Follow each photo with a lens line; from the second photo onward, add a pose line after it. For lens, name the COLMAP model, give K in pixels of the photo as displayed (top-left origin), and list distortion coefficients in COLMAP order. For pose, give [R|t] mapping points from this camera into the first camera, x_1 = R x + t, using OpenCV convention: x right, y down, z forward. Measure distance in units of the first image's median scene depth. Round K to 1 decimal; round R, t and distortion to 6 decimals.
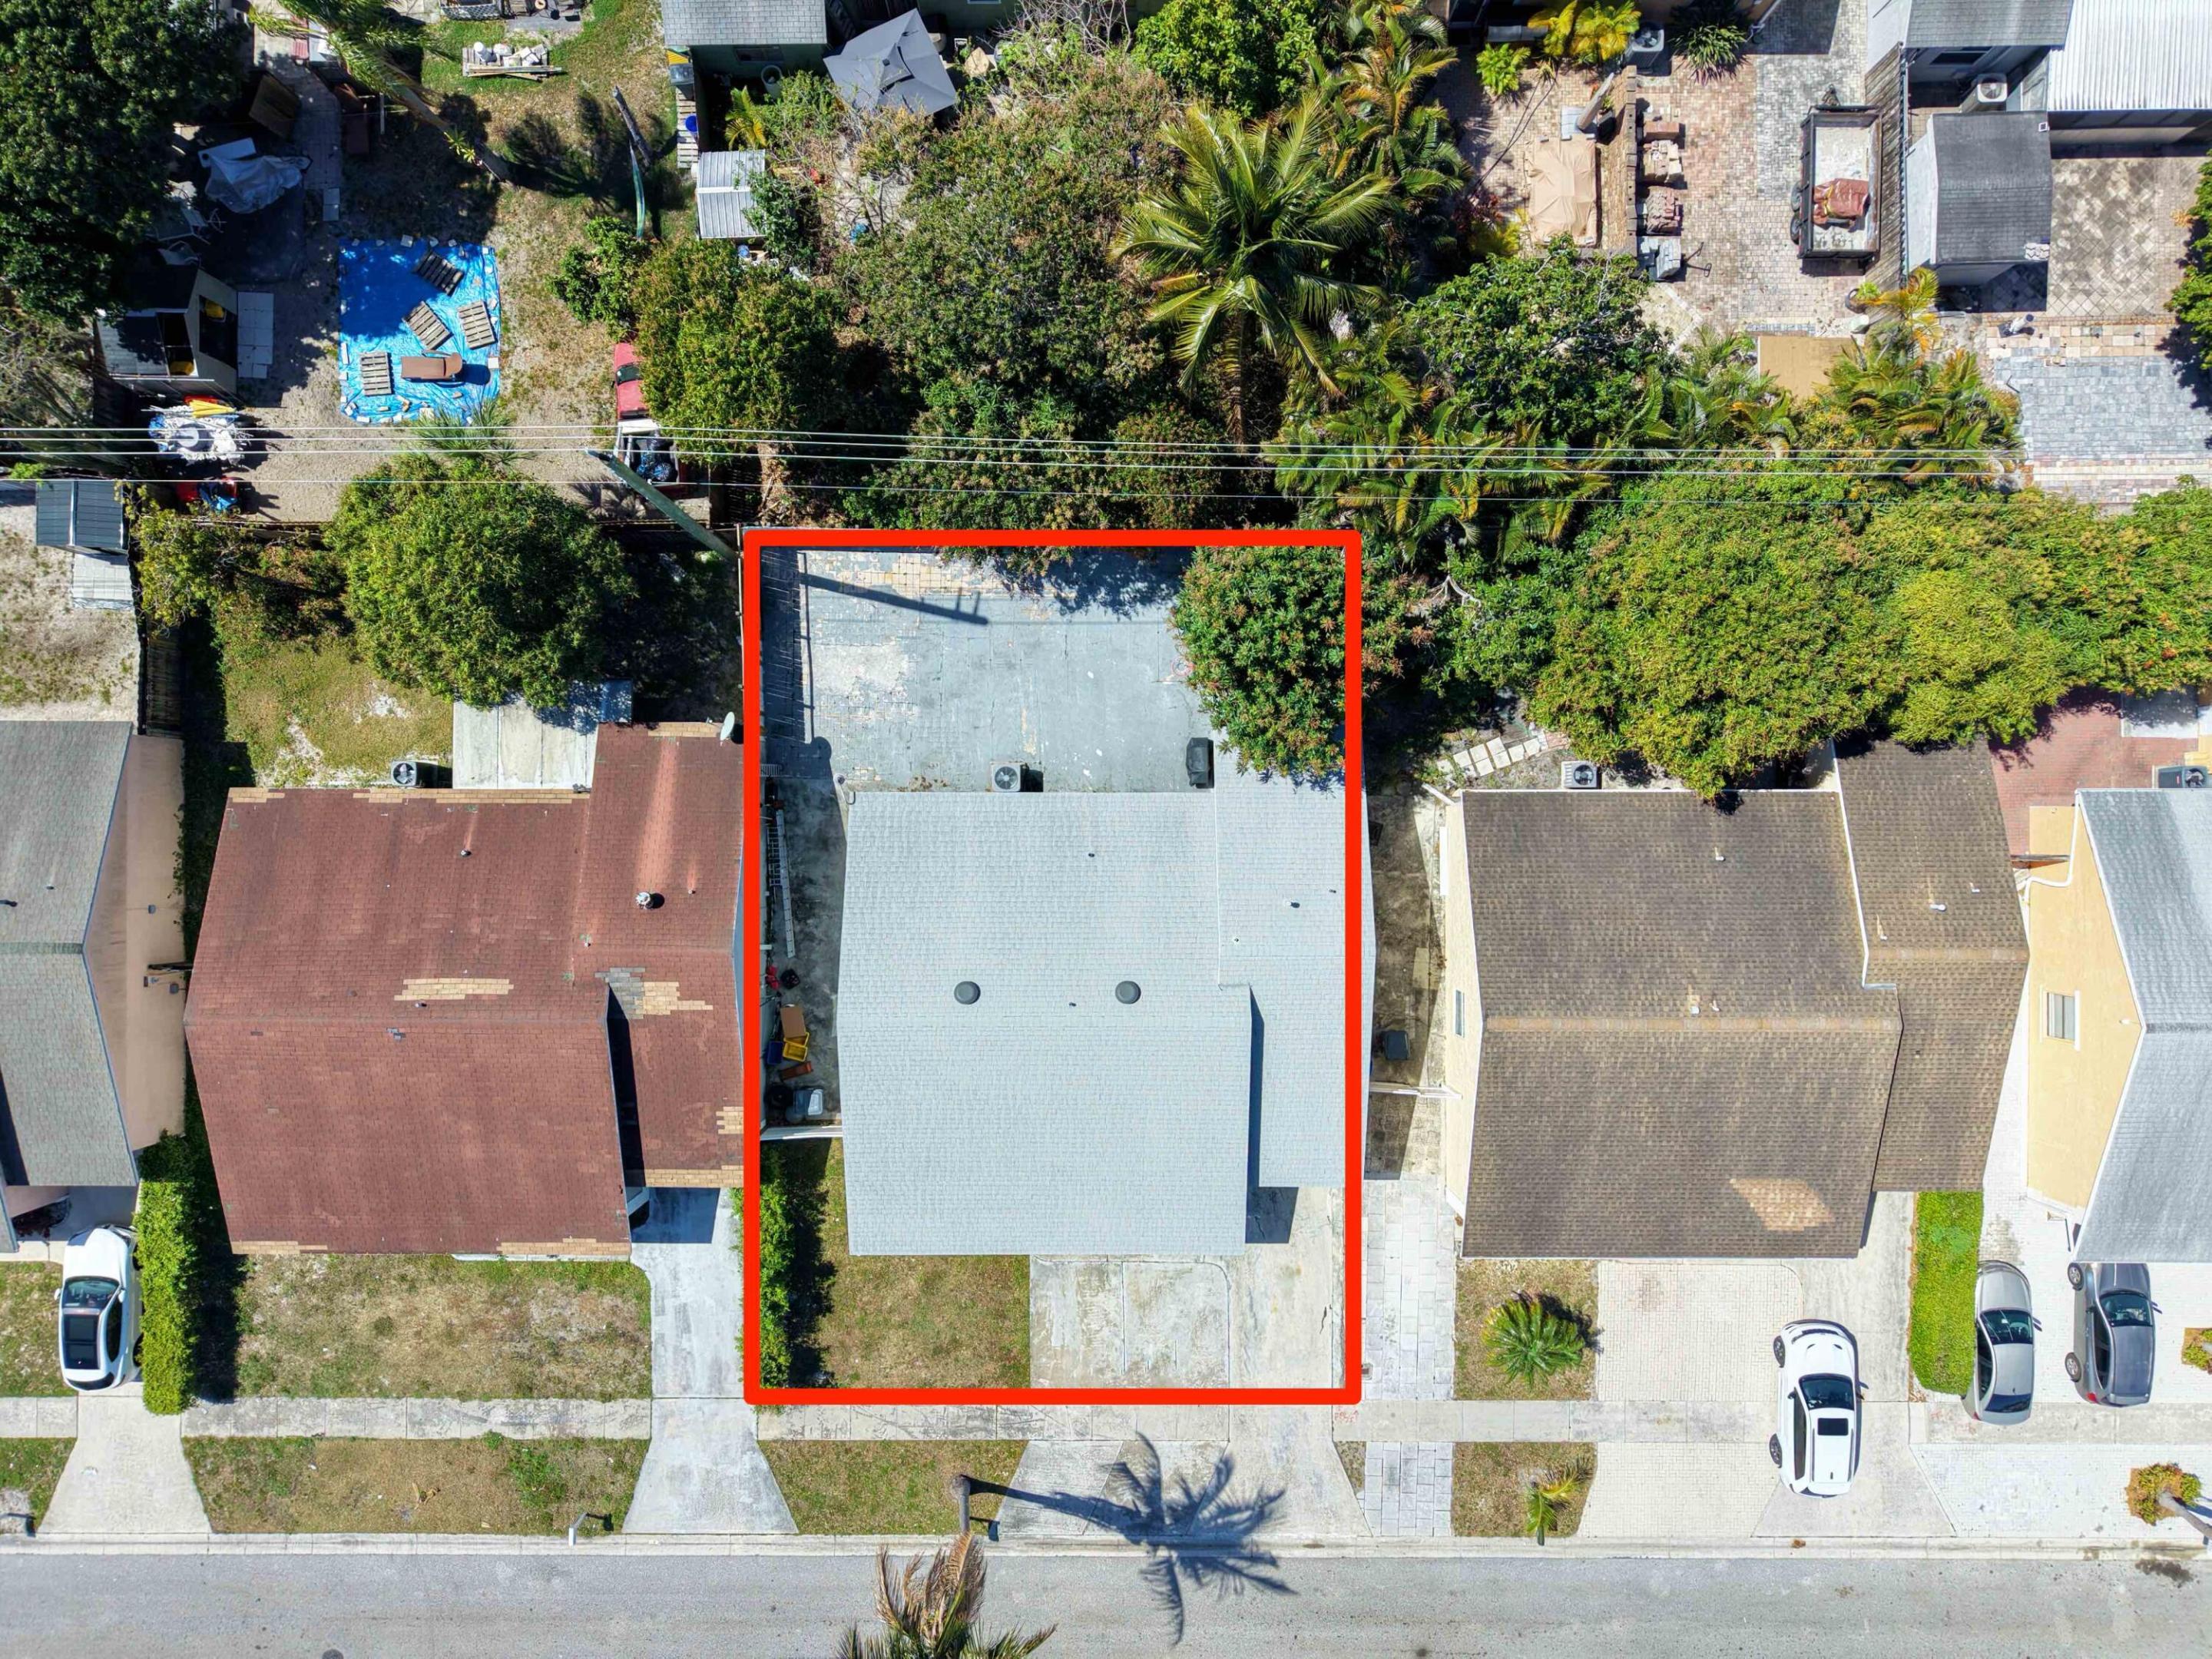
lens RADIAL K [[1543.5, 0, 1103.6], [0, 1543.5, 829.3], [0, 0, 1]] dist [0.008708, 0.001651]
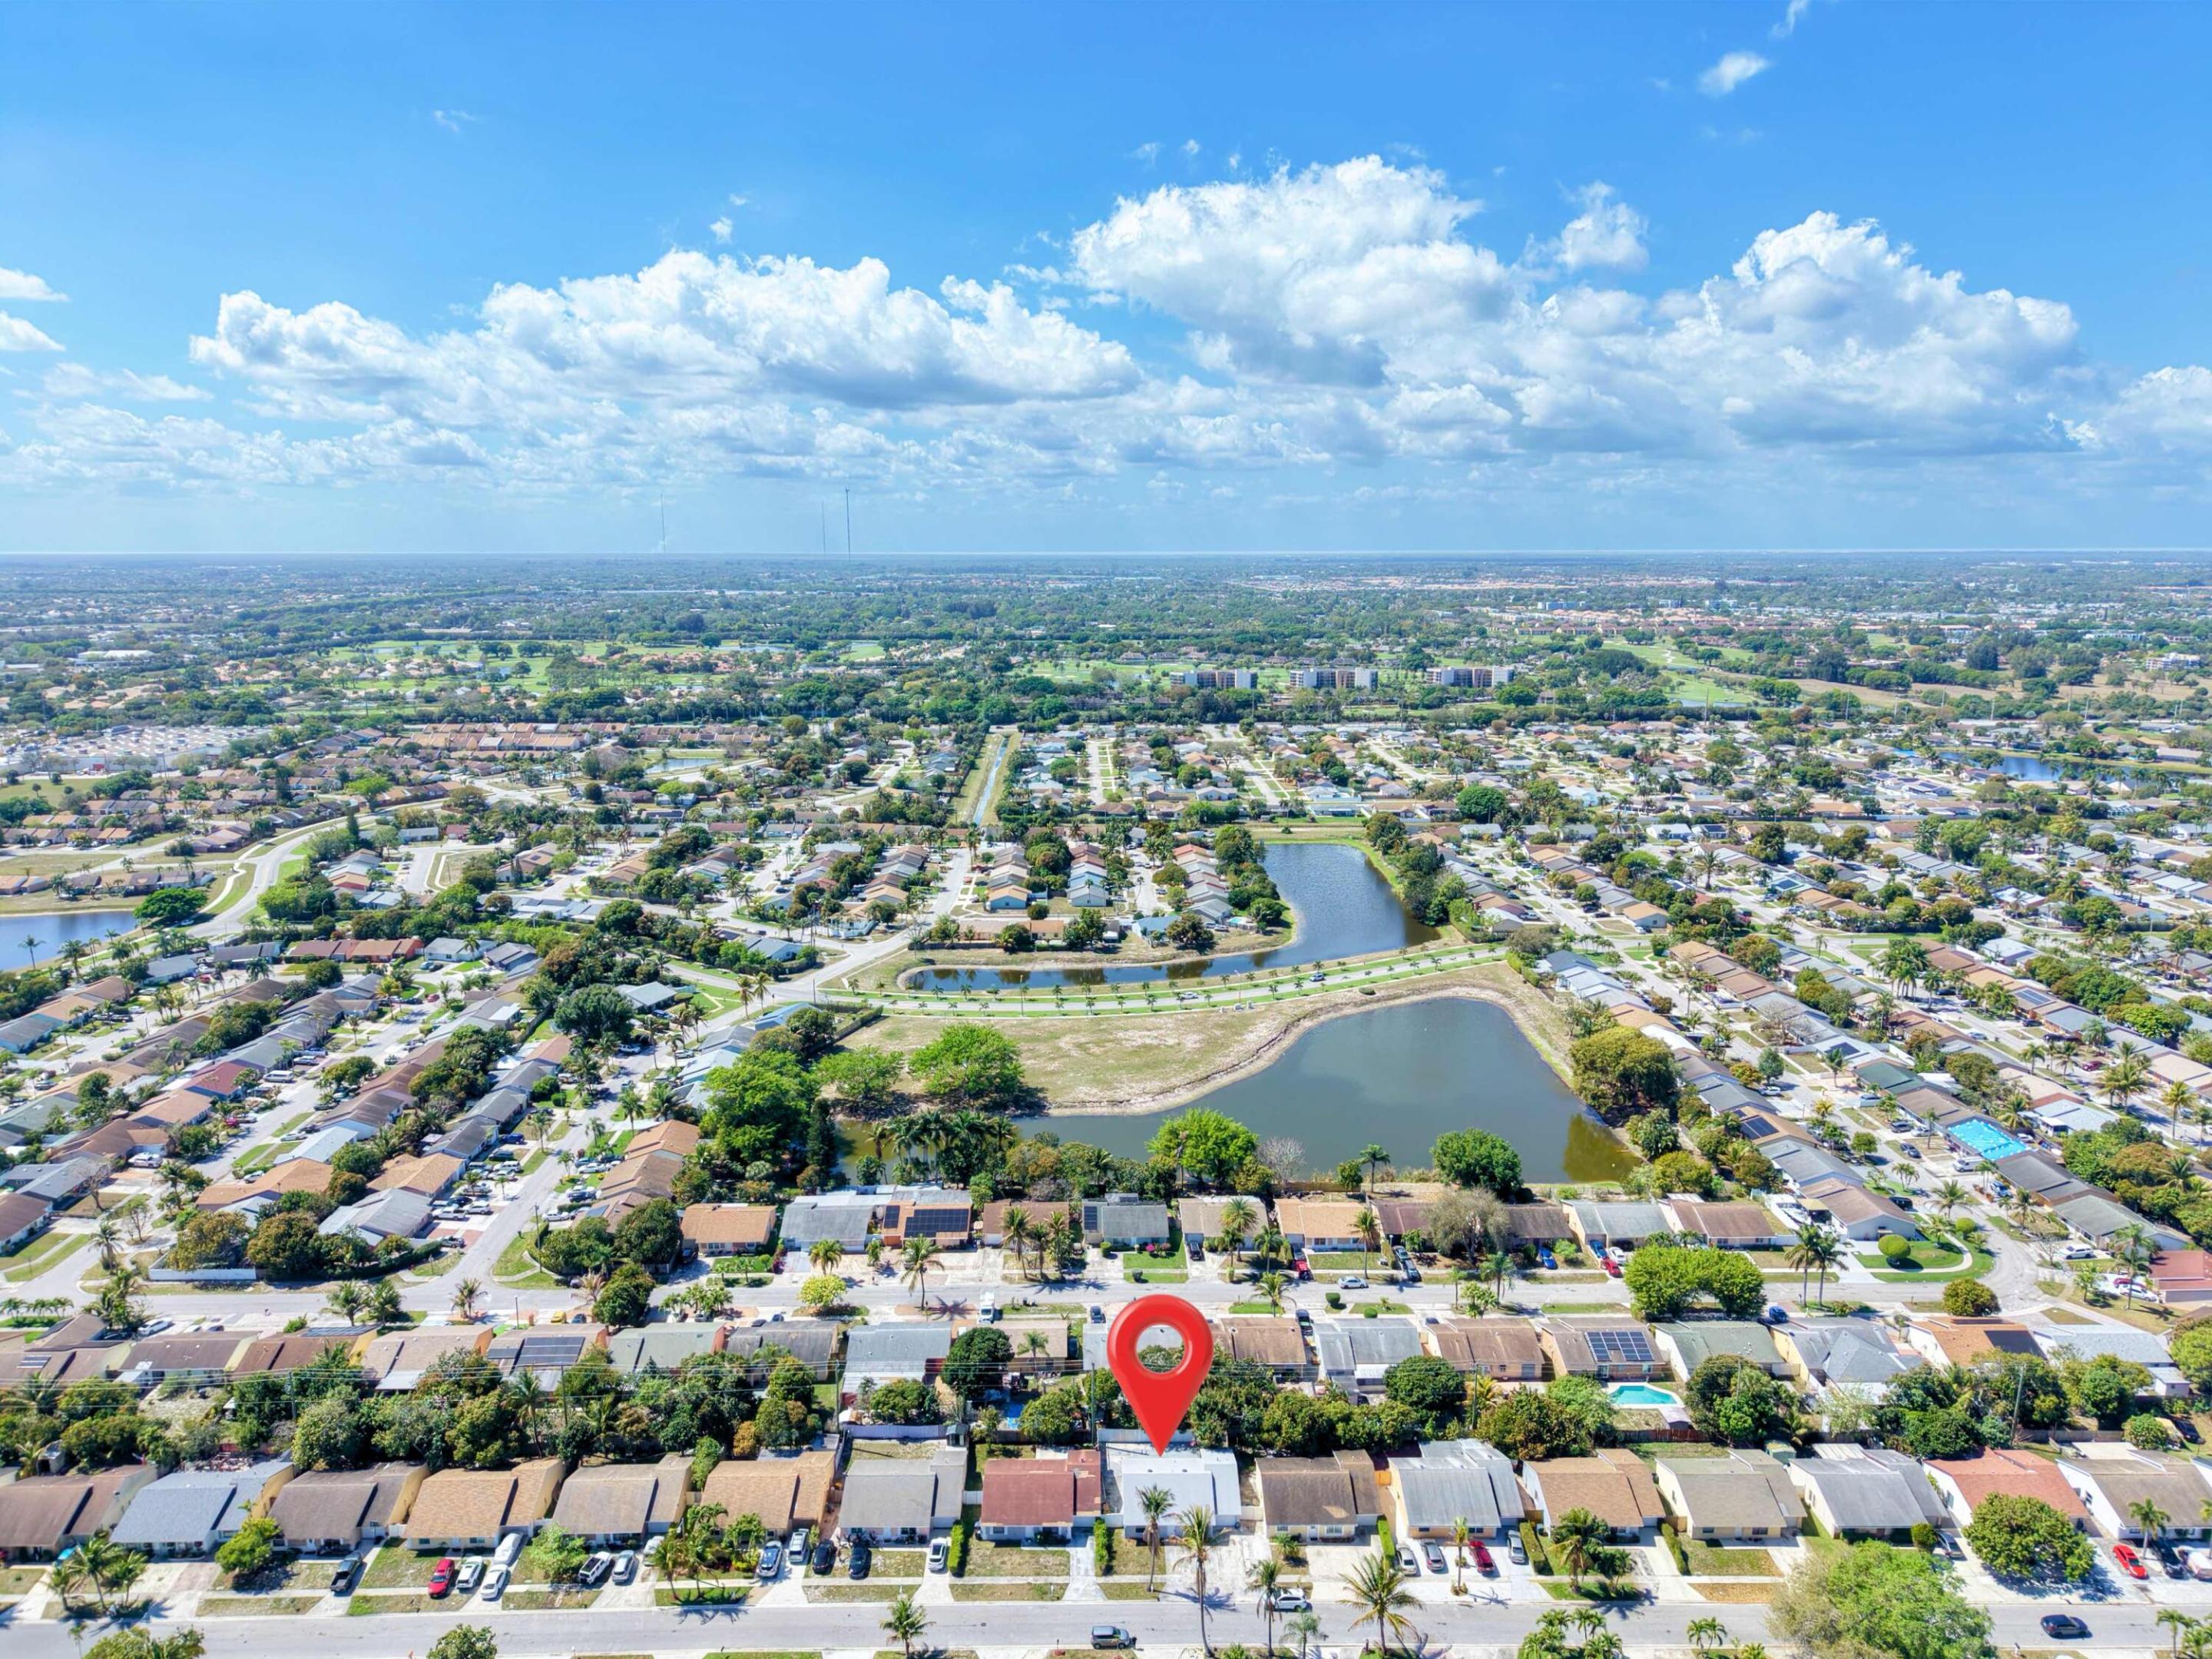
lens RADIAL K [[1543.5, 0, 1102.7], [0, 1543.5, 829.3], [0, 0, 1]] dist [0.008708, 0.001651]
pose [[0.999975, 0.001373, 0.006978, -0.239894], [0.006525, 0.213462, -0.976930, 3.783197], [-0.002831, 0.976950, 0.213447, -1.676476]]
